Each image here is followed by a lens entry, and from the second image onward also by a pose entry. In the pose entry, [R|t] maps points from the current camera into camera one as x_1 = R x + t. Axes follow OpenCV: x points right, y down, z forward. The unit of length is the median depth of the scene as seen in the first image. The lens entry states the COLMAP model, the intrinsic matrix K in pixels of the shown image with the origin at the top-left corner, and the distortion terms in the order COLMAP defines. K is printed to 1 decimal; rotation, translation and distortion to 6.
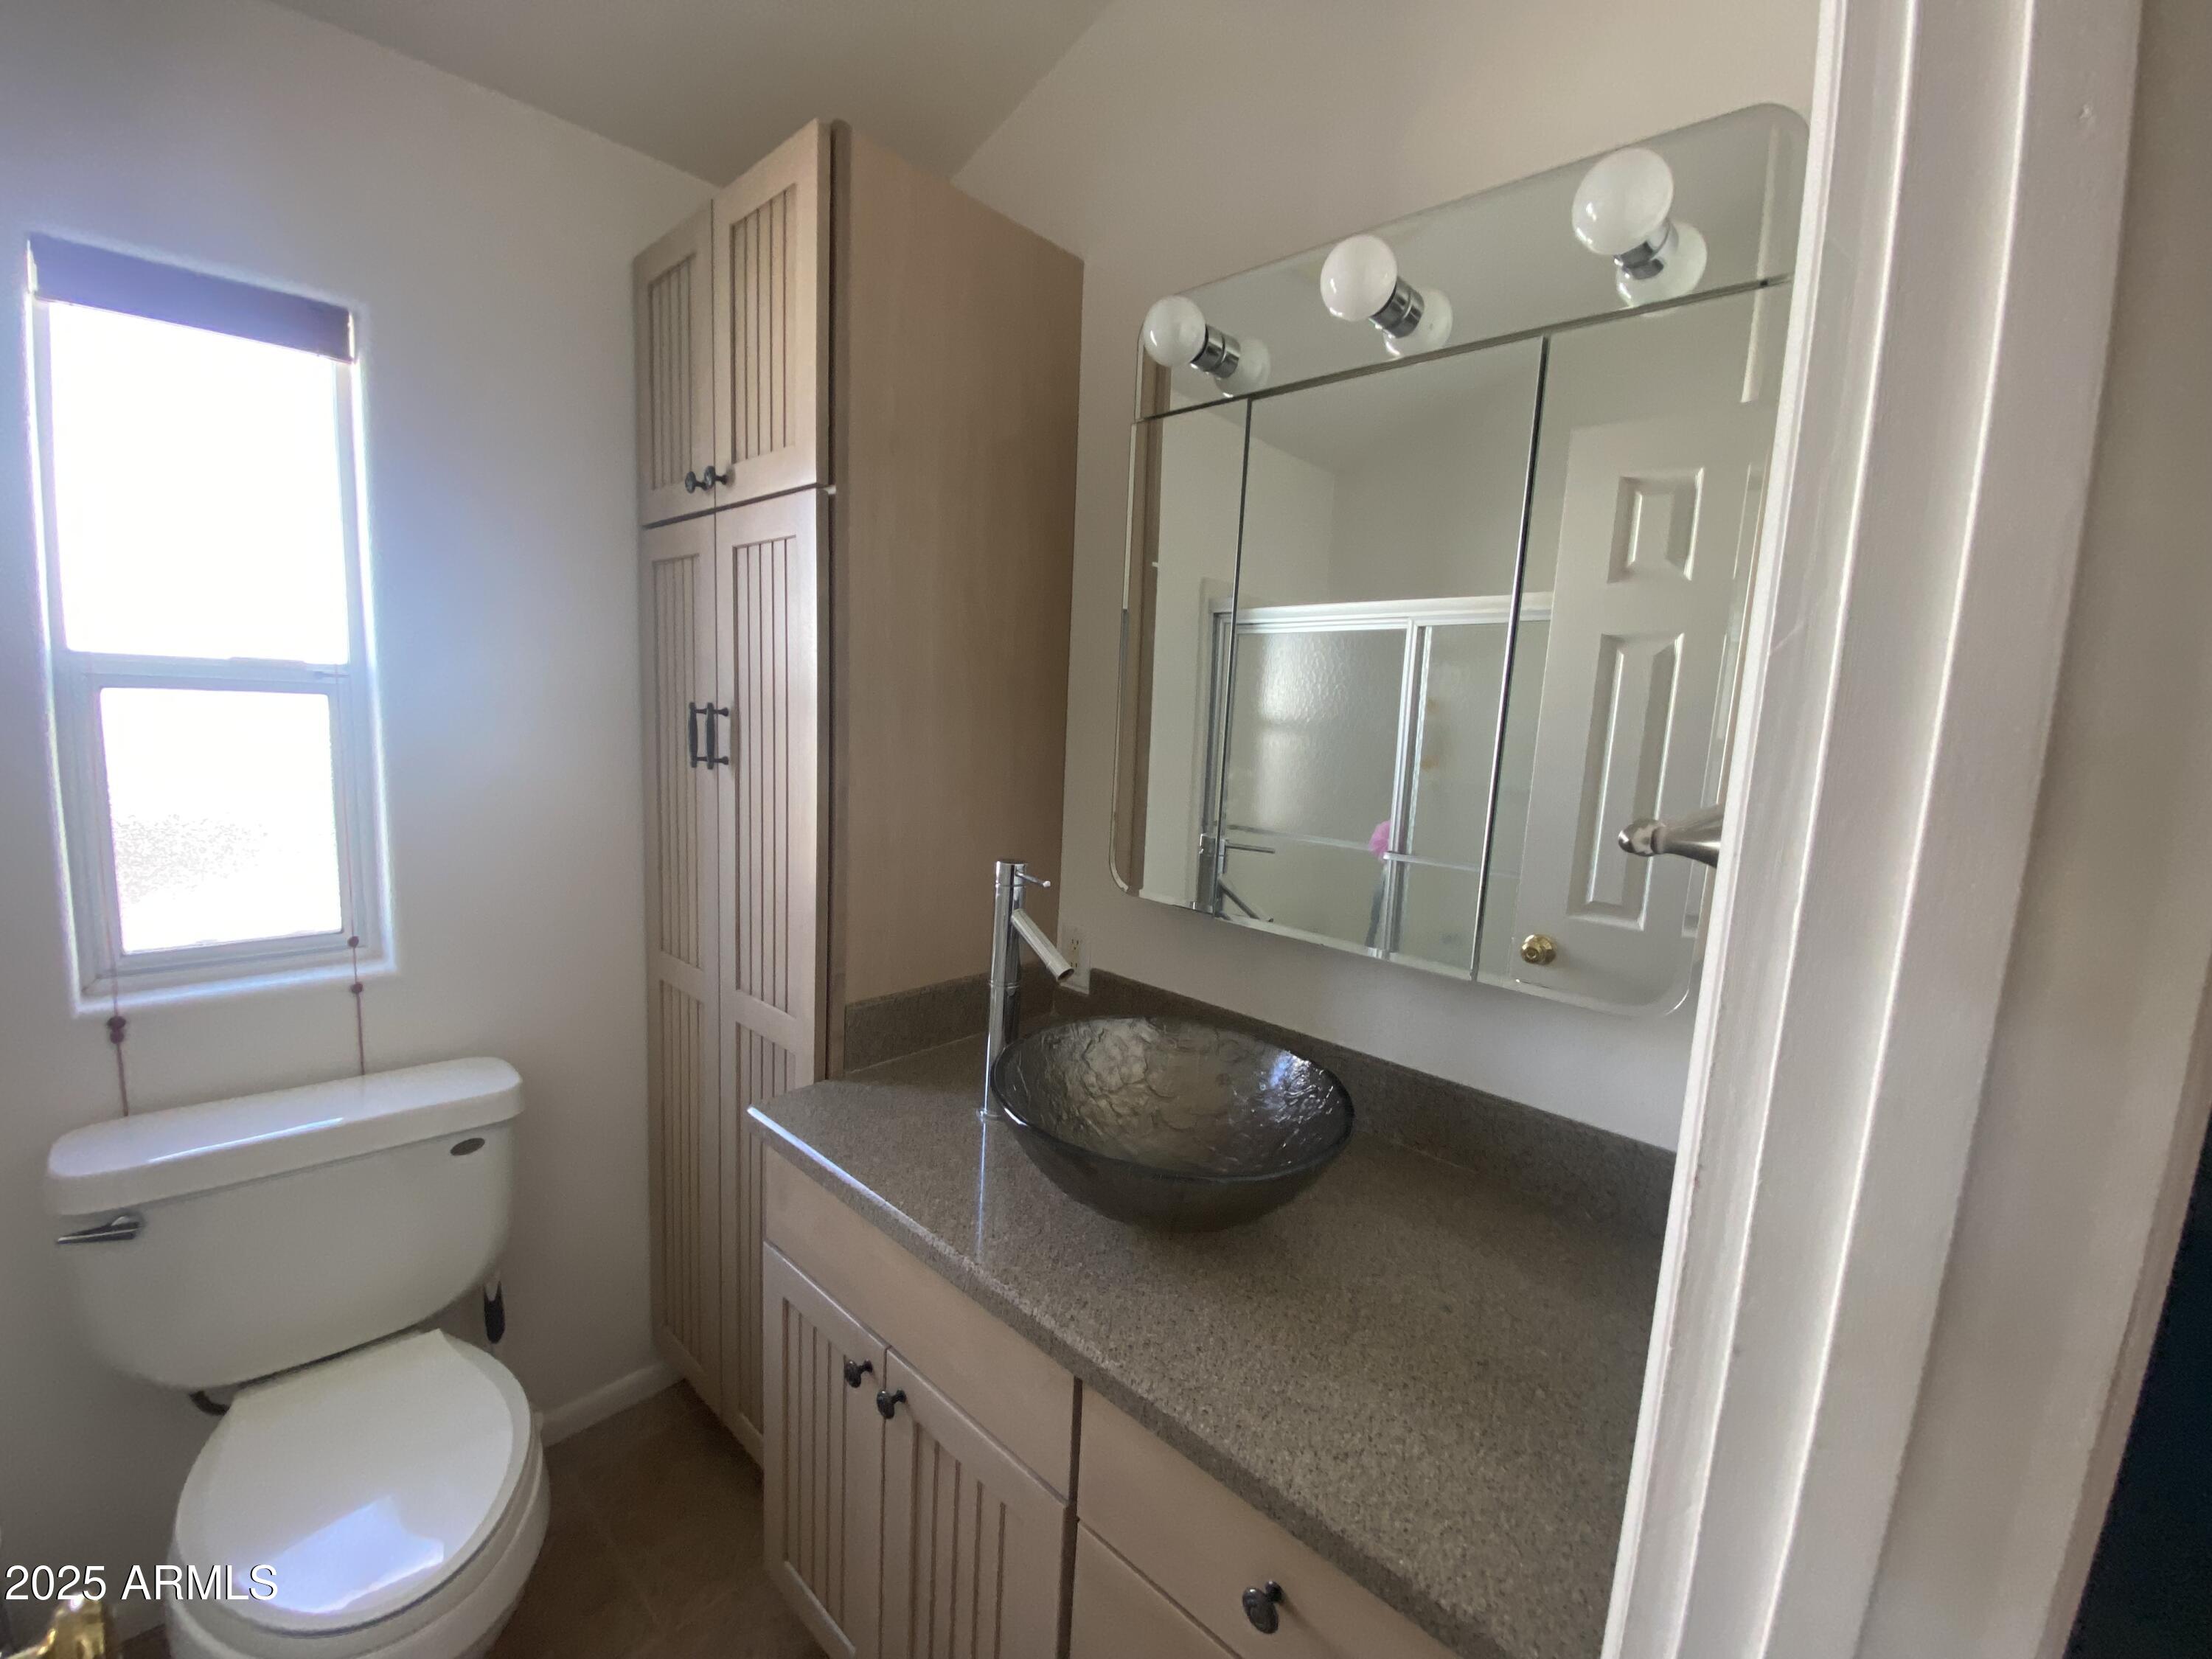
lens RADIAL K [[898.2, 0, 1104.2], [0, 898.2, 818.4], [0, 0, 1]] dist [0.018348, -0.016929]
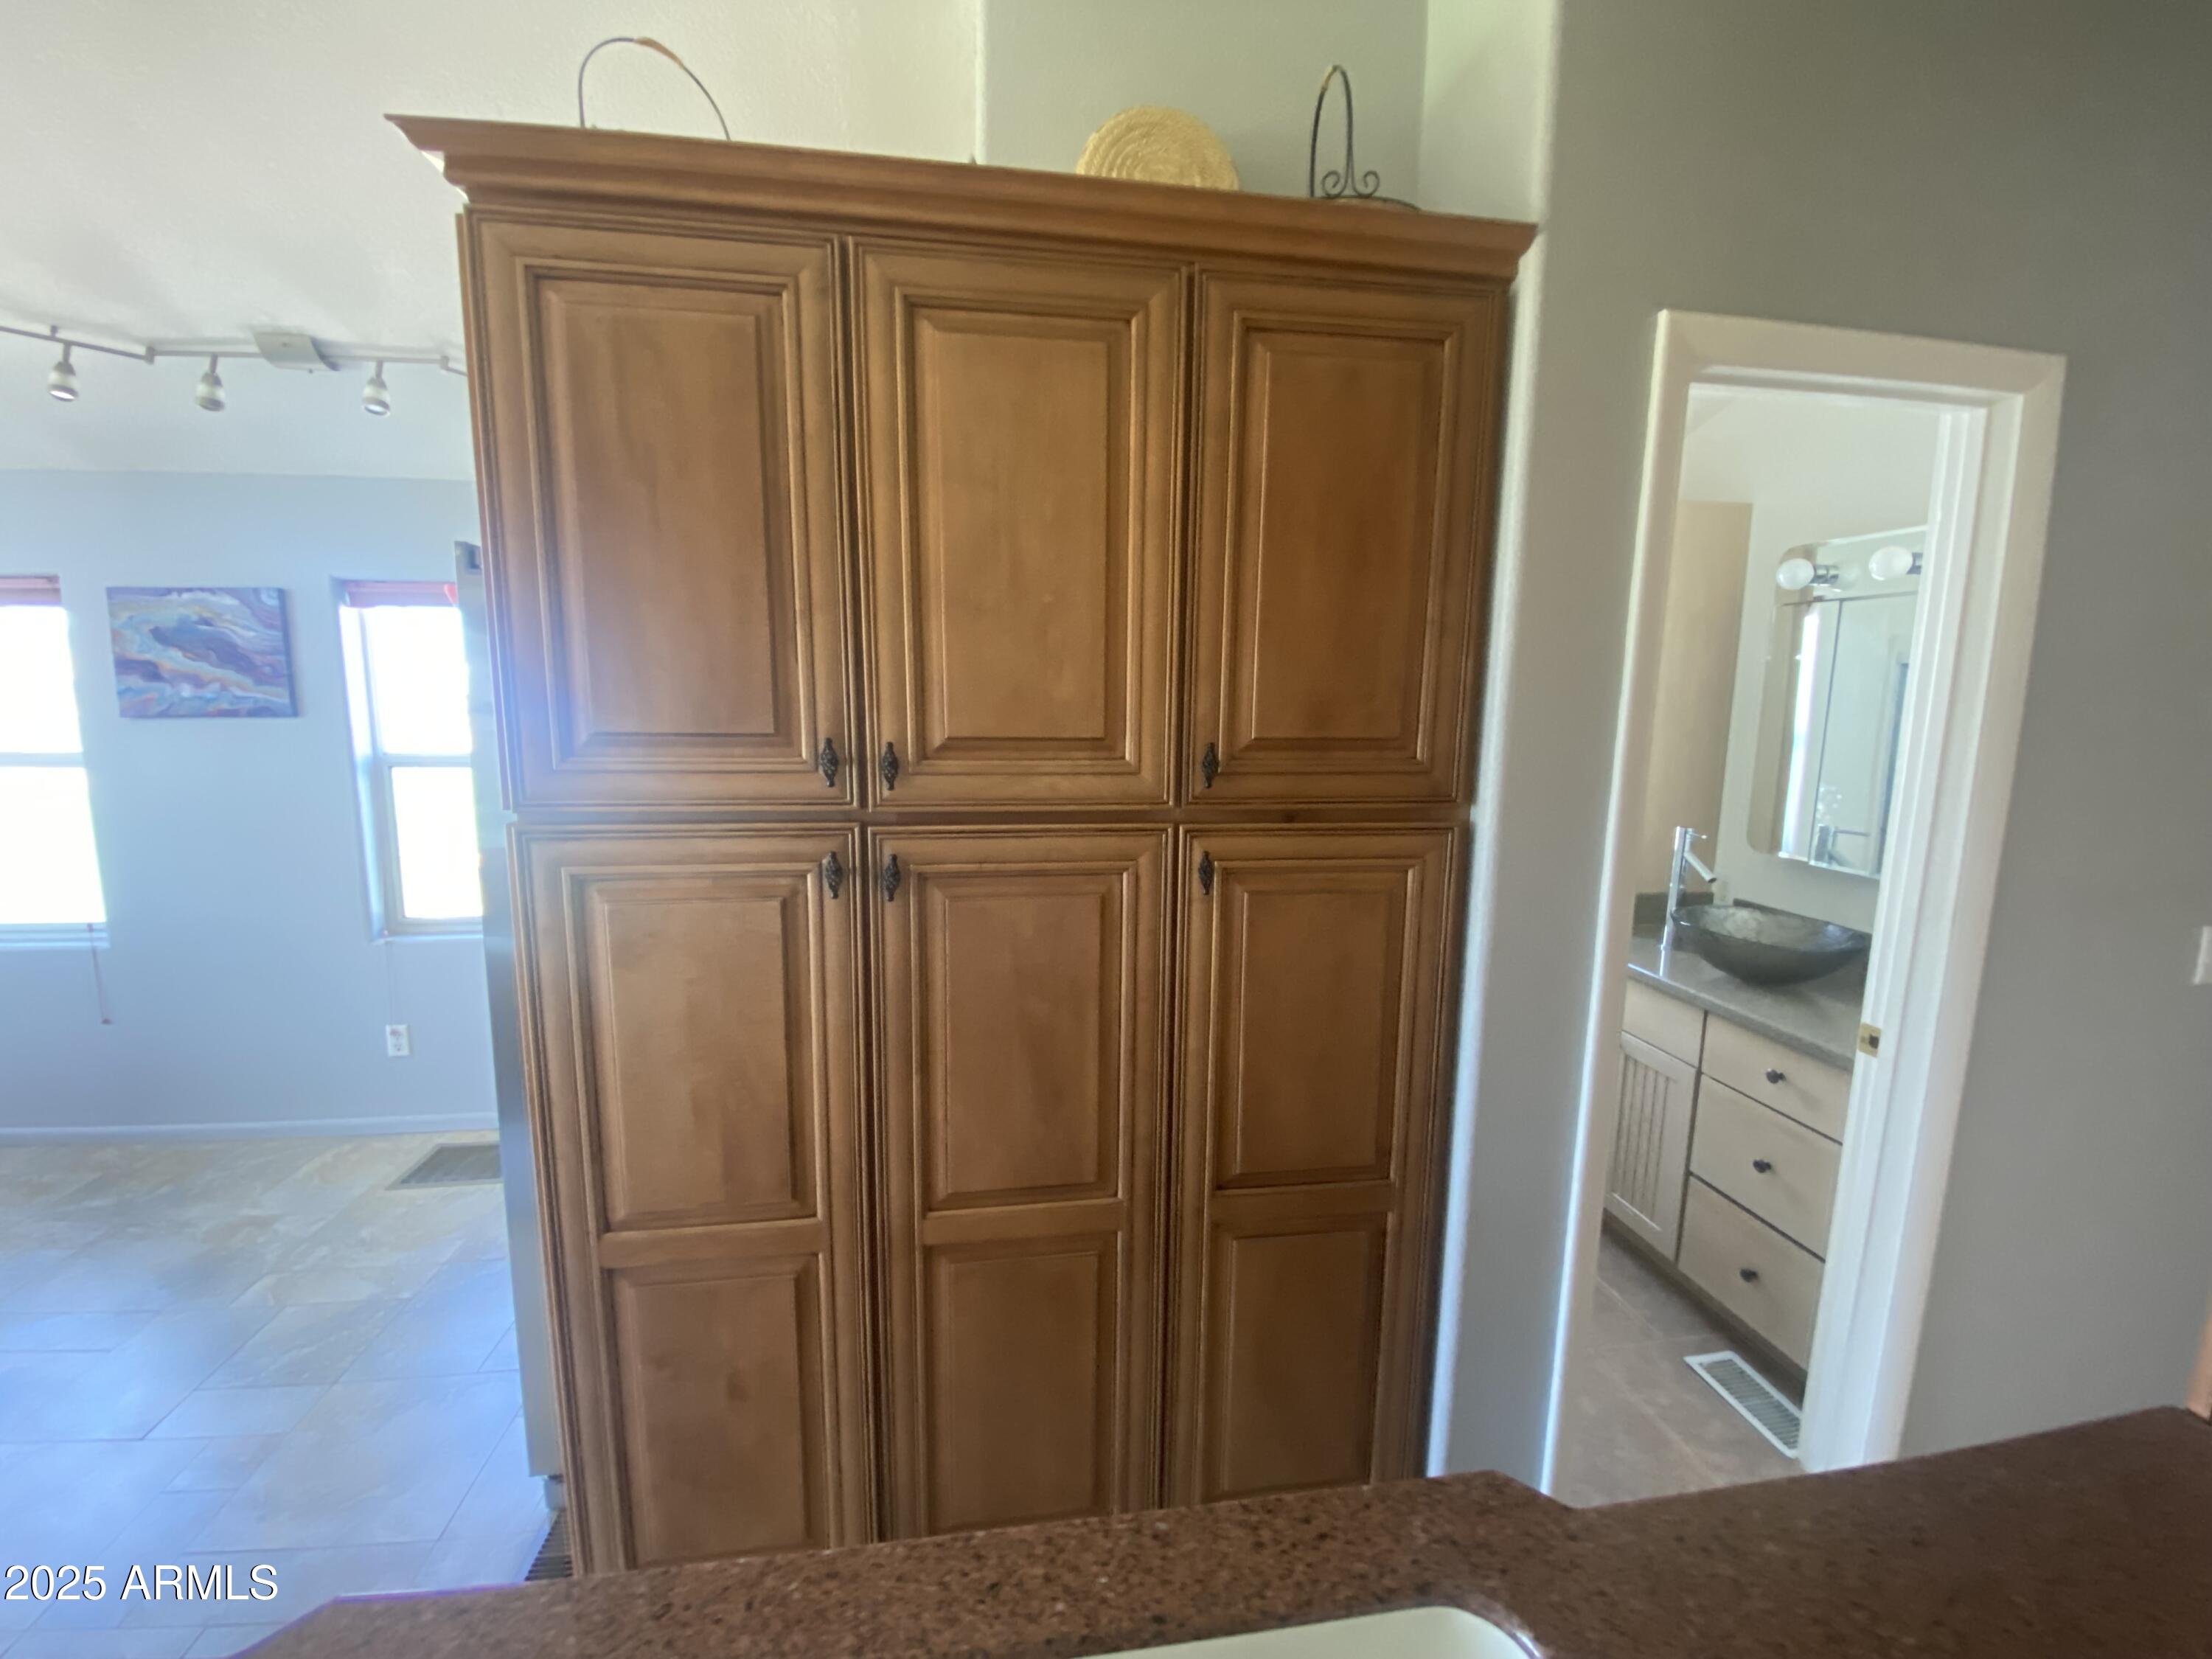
lens RADIAL K [[898.2, 0, 1111.7], [0, 898.2, 821.1], [0, 0, 1]] dist [0.018348, -0.016929]
pose [[0.784483, 0.049660, -0.618159, 0.145788], [-0.046291, 0.998697, 0.021485, 0.049999], [0.618420, 0.011761, 0.785759, -1.469627]]
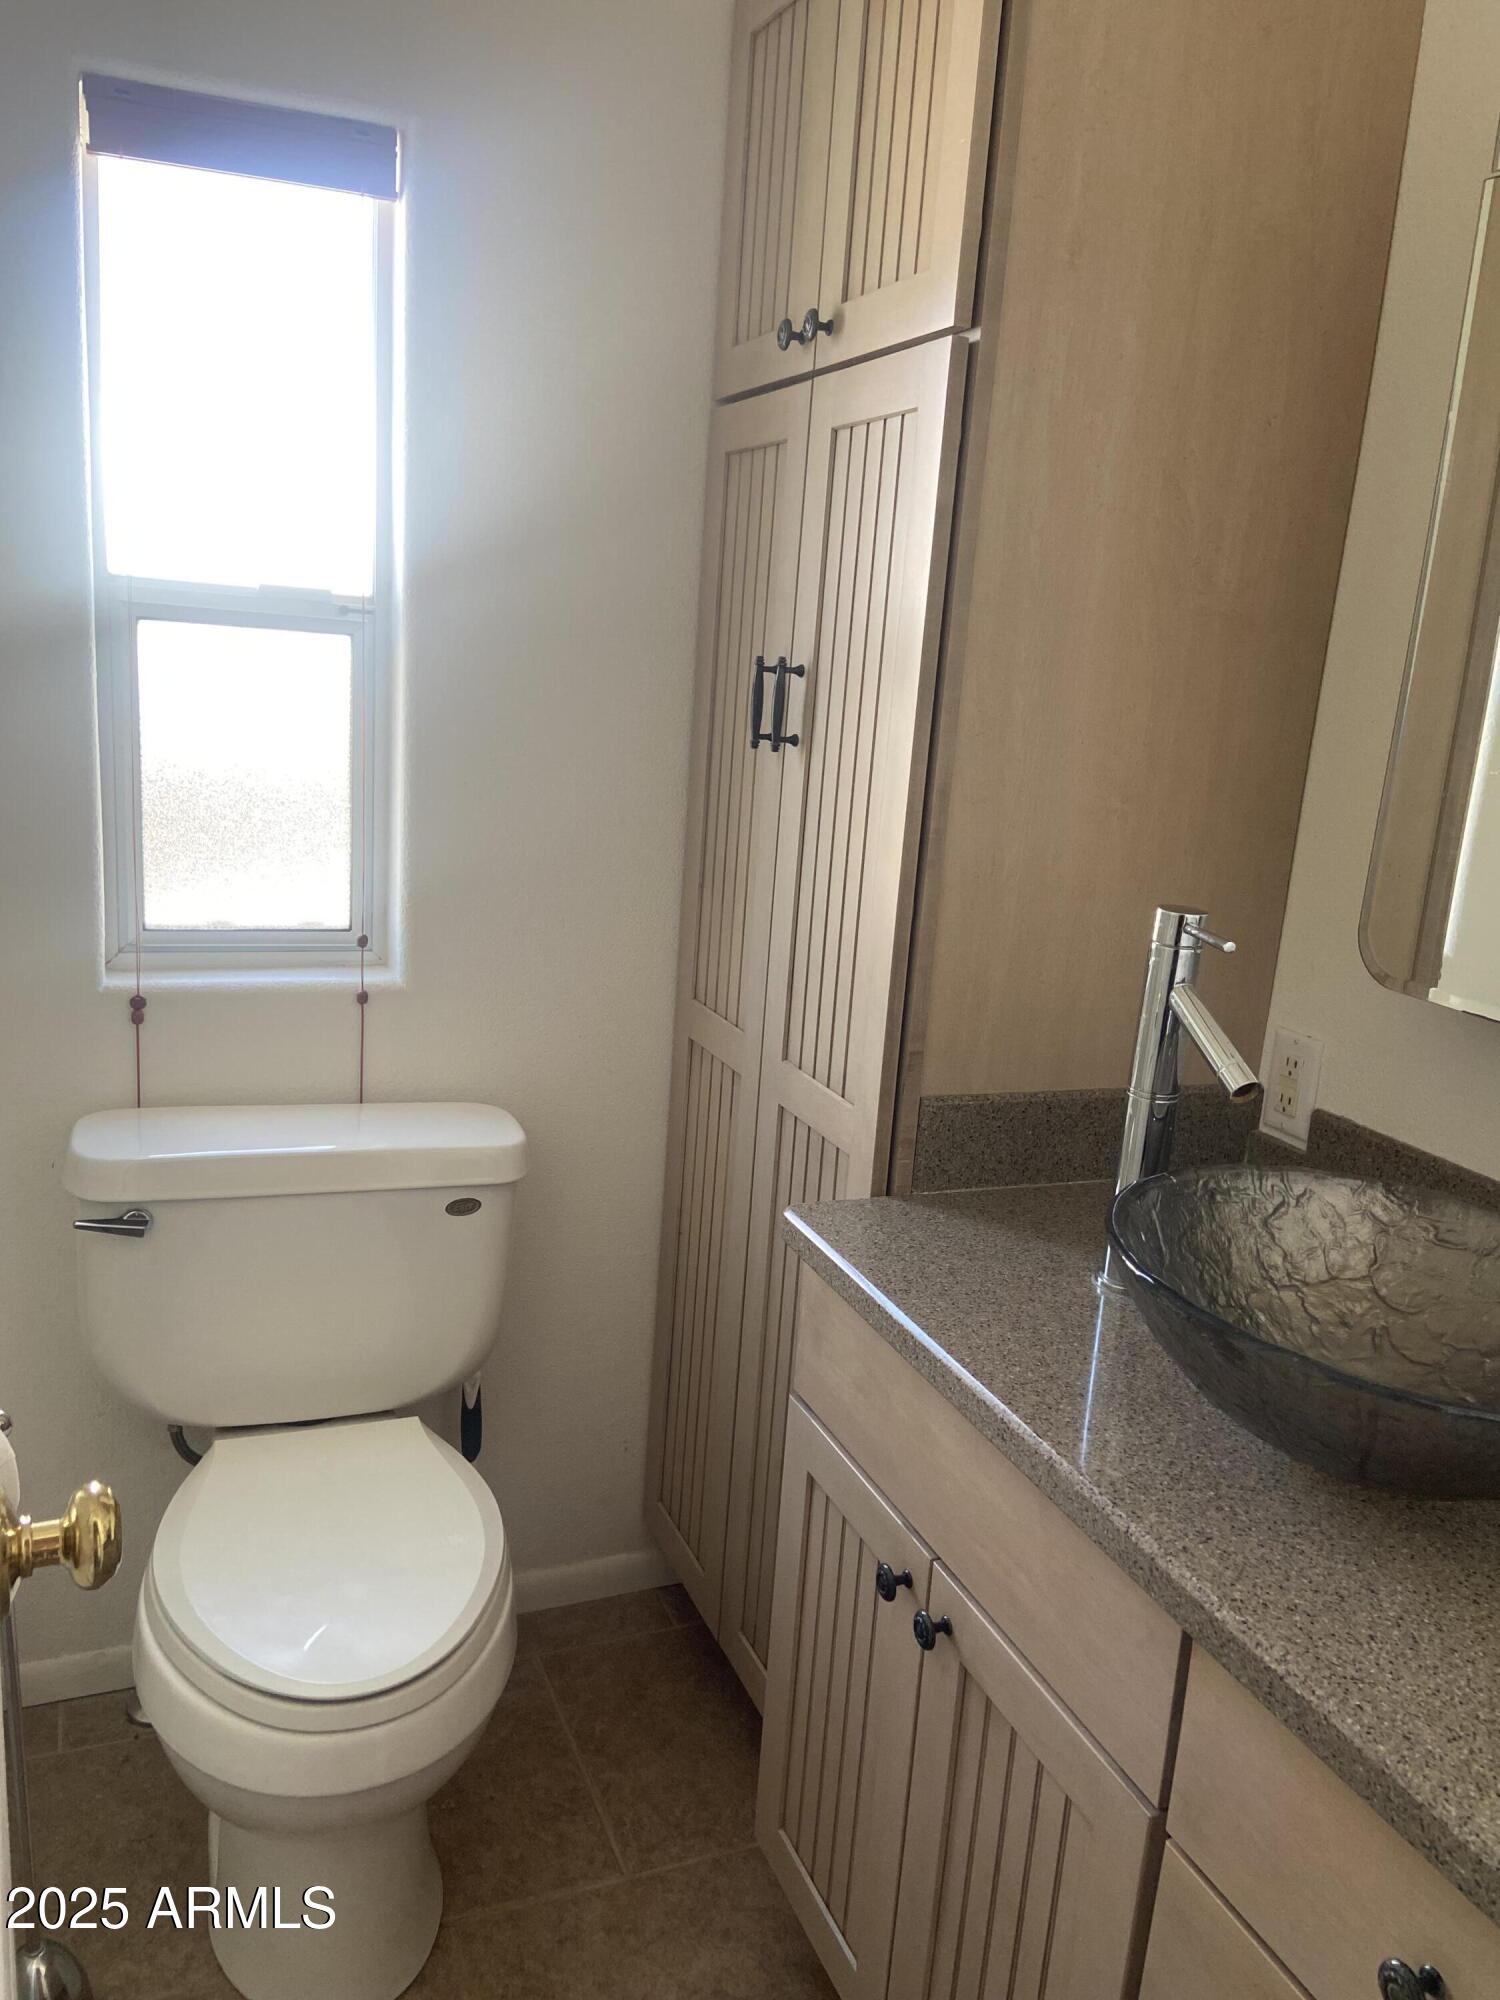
lens RADIAL K [[1513.5, 0, 750.5], [0, 1513.5, 982.1], [0, 0, 1]] dist [0.106464, -0.134973]
pose [[0.908432, 0.109436, -0.403455, 0.062371], [-0.080500, 0.992858, 0.088053, 0.025801], [0.410210, -0.047512, 0.910753, -0.138718]]
